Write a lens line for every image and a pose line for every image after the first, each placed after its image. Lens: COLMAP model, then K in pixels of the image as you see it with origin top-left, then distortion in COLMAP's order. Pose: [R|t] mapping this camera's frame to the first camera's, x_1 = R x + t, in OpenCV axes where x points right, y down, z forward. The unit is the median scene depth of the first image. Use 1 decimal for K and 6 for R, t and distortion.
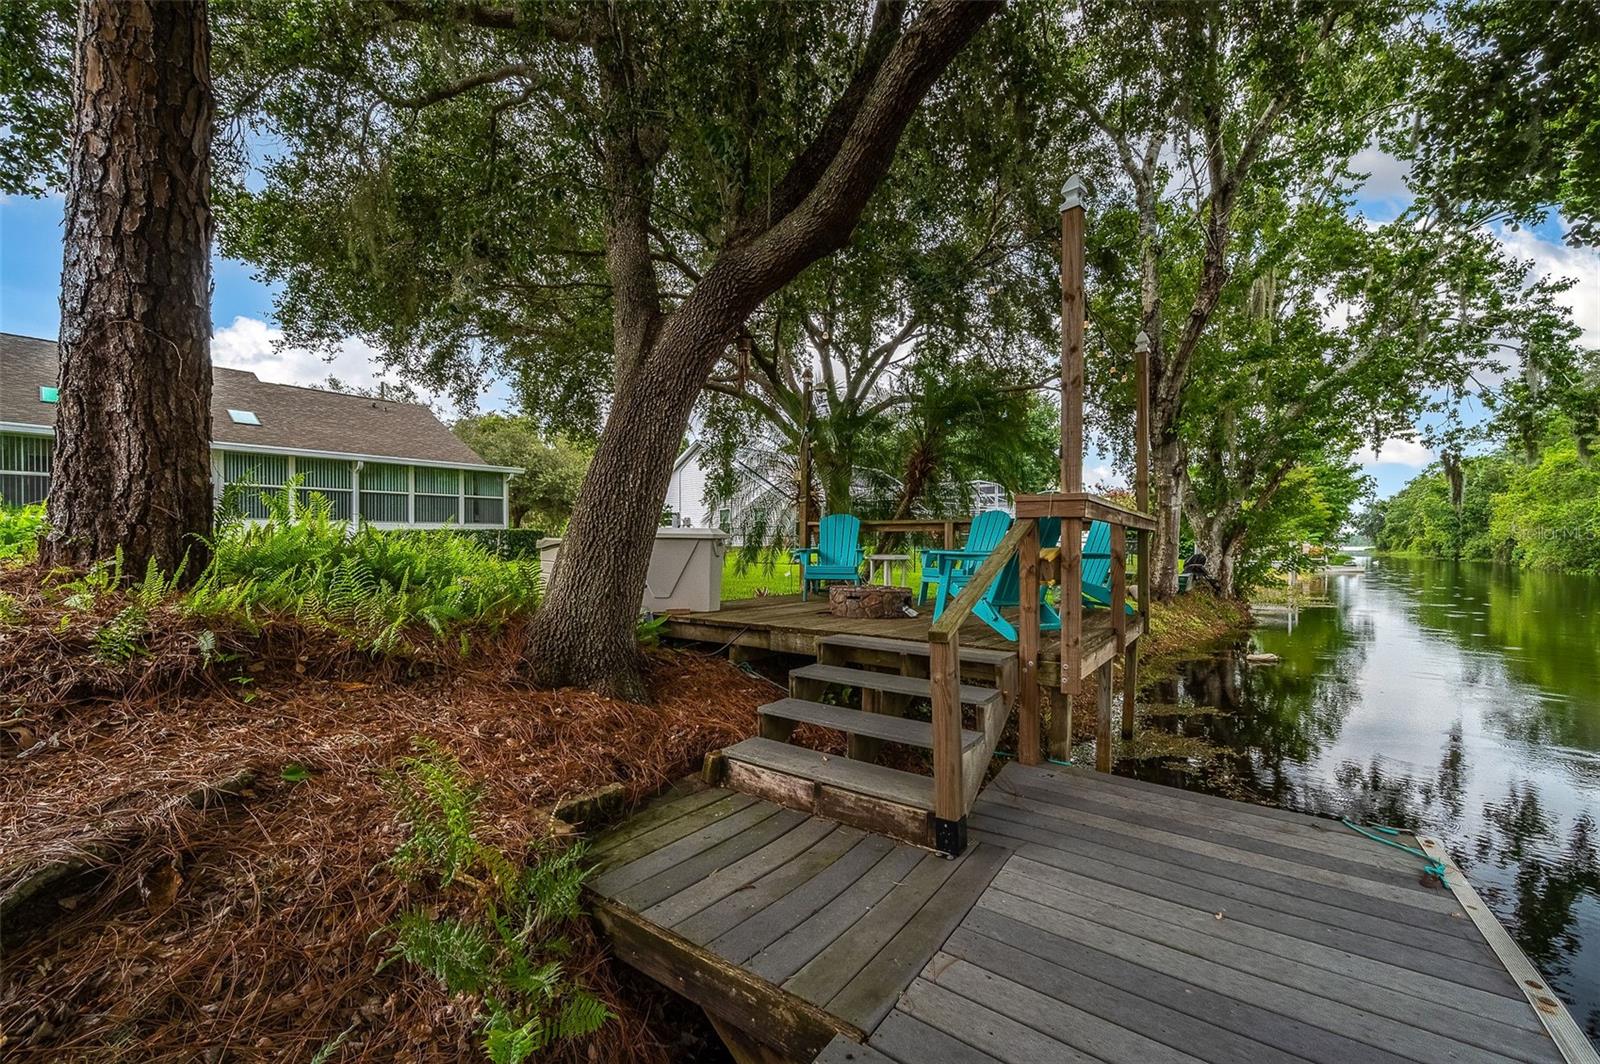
lens RADIAL K [[634.4, 0, 794.4], [0, 634.4, 525.2], [0, 0, 1]] dist [-0.000807, 0.002812]
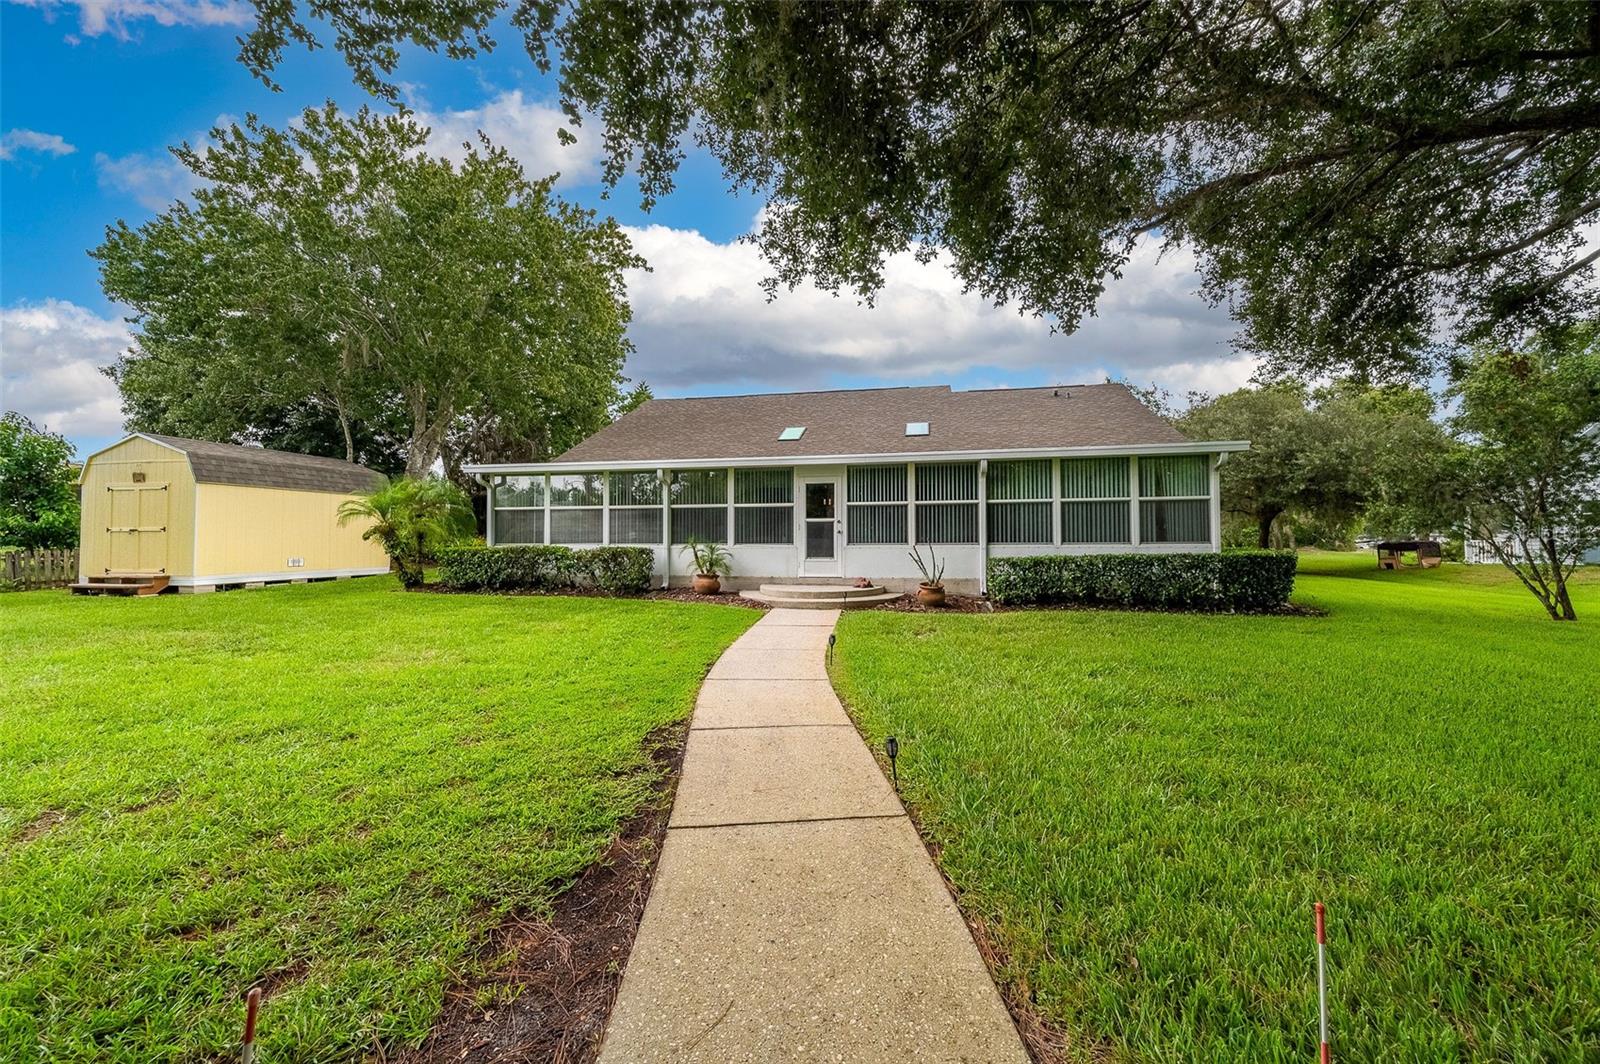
lens RADIAL K [[634.4, 0, 794.4], [0, 634.4, 525.2], [0, 0, 1]] dist [-0.000807, 0.002812]
pose [[0.476776, -0.023395, -0.878713, -0.130982], [0.024933, 0.999603, -0.013086, -0.019504], [0.878671, -0.015670, 0.477170, 0.388515]]
